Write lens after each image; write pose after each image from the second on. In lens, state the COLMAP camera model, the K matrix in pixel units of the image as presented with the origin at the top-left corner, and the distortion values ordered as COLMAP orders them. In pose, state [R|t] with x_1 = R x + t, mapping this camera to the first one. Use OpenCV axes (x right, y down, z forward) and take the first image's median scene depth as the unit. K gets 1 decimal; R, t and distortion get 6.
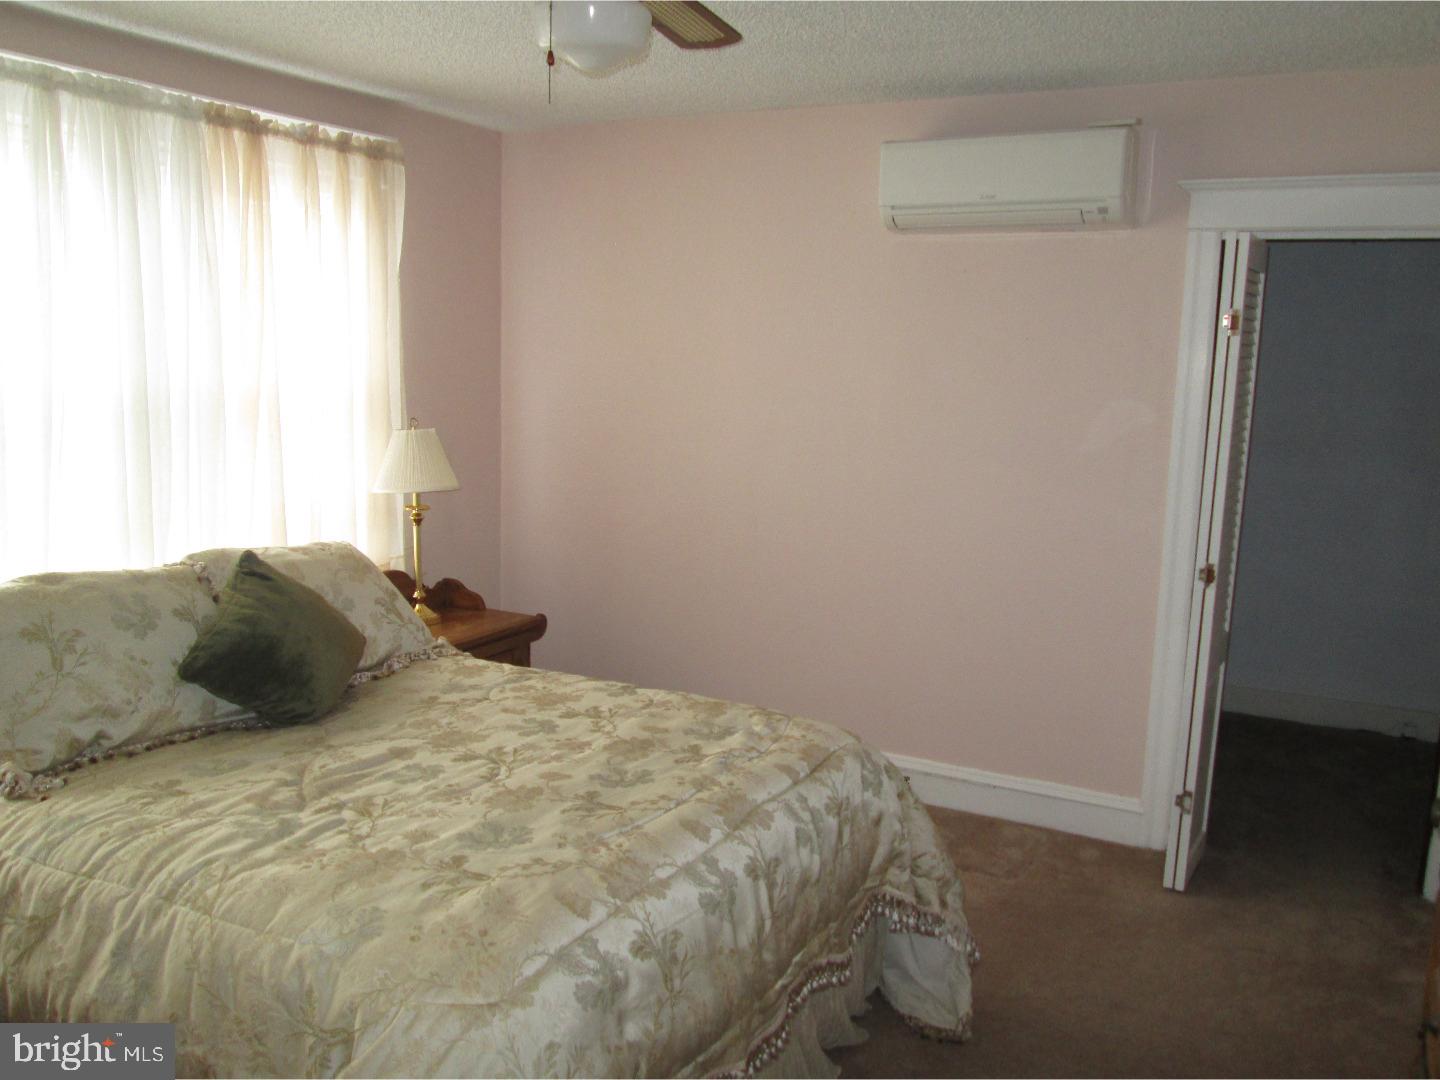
lens RADIAL K [[1193.4, 0, 722.8], [0, 1193.4, 542.7], [0, 0, 1]] dist [-0.053278, 0.023985]
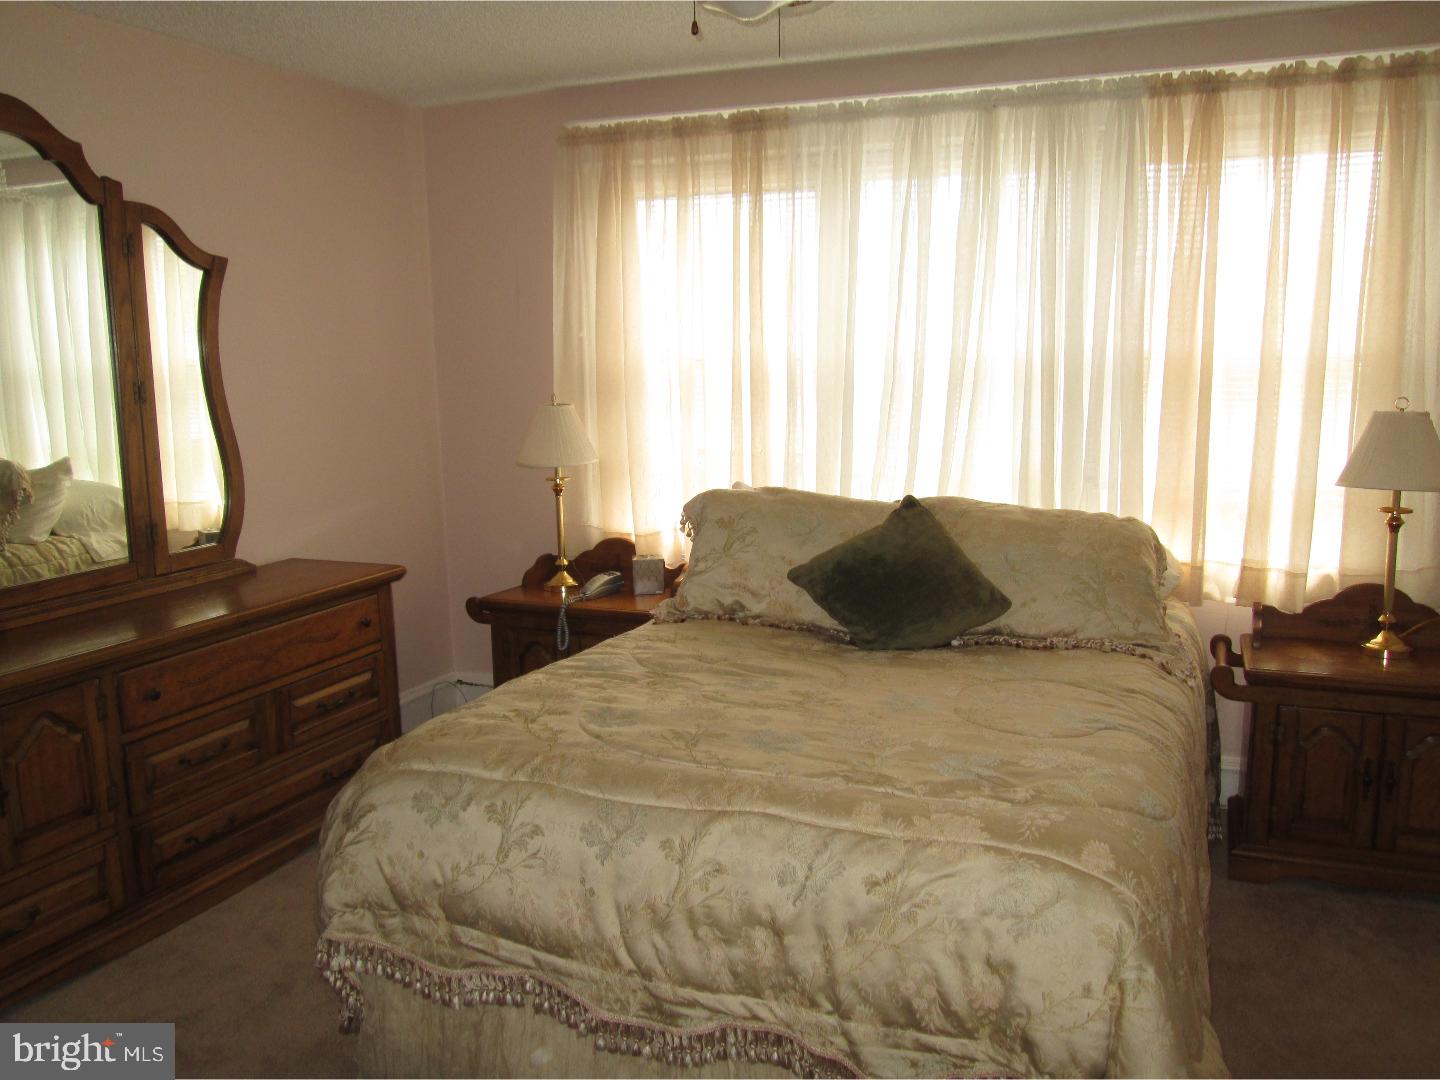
lens RADIAL K [[1193.4, 0, 722.8], [0, 1193.4, 542.7], [0, 0, 1]] dist [-0.053278, 0.023985]
pose [[0.077390, 0.112936, -0.990584, 0.774216], [-0.152338, 0.983236, 0.100197, -0.038901], [0.985294, 0.143149, 0.093297, 0.818509]]
